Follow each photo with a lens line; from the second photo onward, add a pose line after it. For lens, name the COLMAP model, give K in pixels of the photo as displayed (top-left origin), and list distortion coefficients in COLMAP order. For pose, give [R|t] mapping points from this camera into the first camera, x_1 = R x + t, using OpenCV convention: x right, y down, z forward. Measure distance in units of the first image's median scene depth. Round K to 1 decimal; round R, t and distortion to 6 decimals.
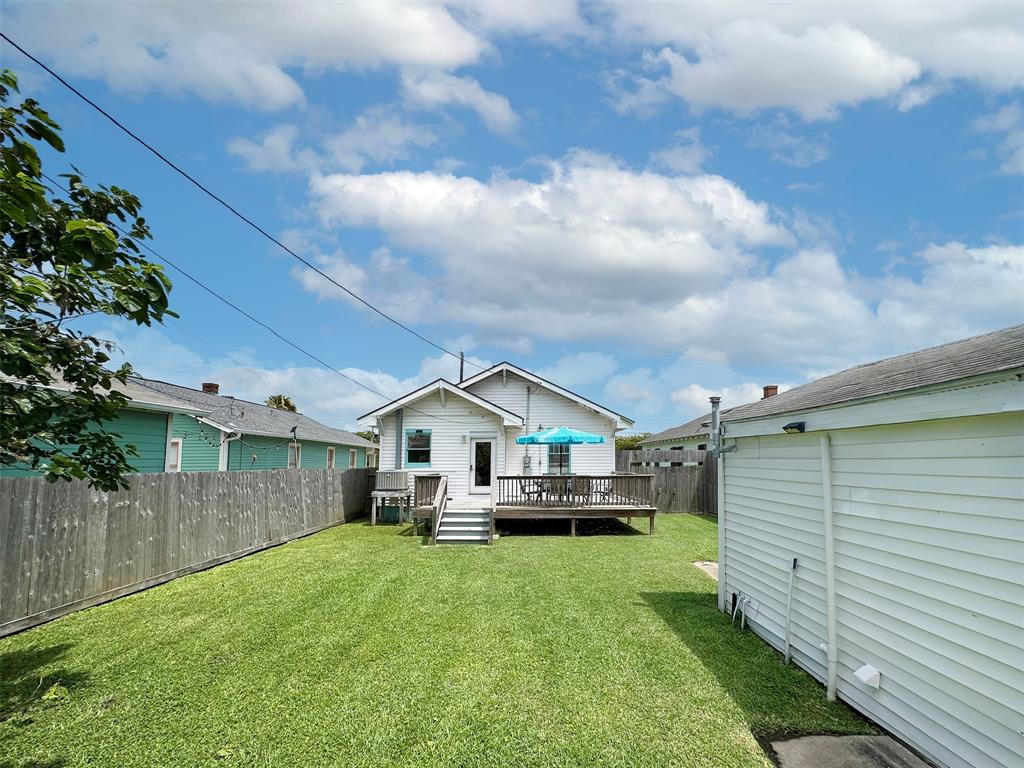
lens RADIAL K [[410.4, 0, 512.0], [0, 410.4, 384.0], [0, 0, 1]] dist [0.001732, 0.000033]
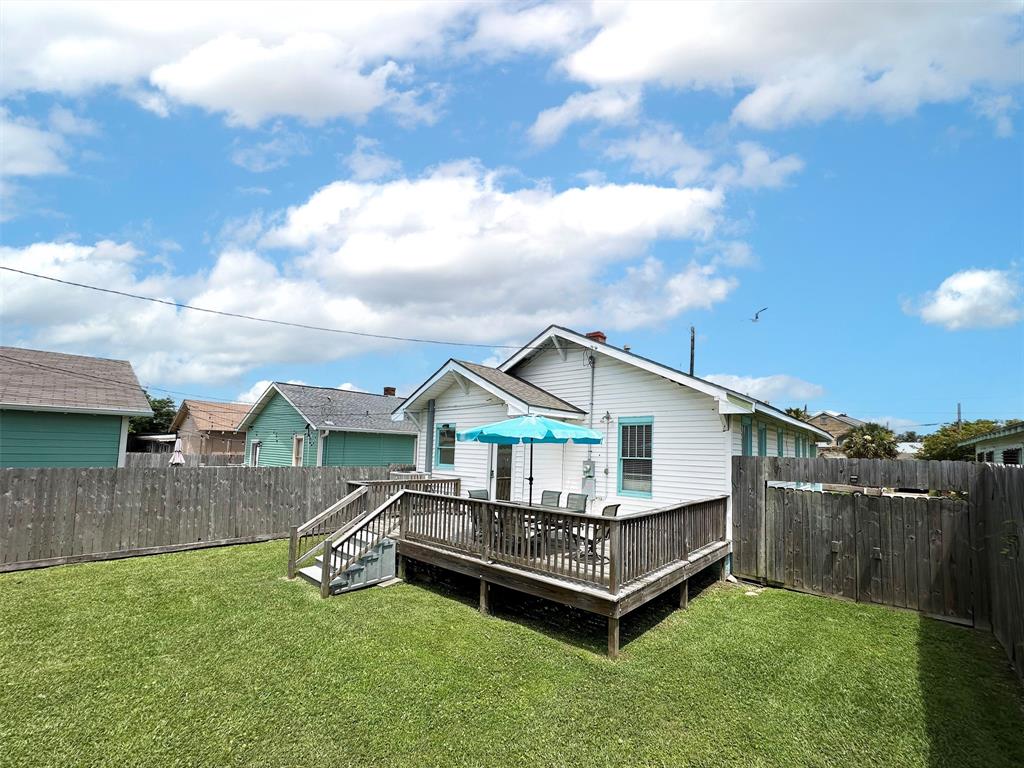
lens RADIAL K [[415.9, 0, 512.0], [0, 415.9, 384.0], [0, 0, 1]] dist [-0.002773, -0.000162]
pose [[0.772151, -0.079165, -0.630489, 0.412714], [0.089890, 0.995839, -0.014953, 0.056586], [0.629049, -0.045129, 0.776054, 0.445710]]
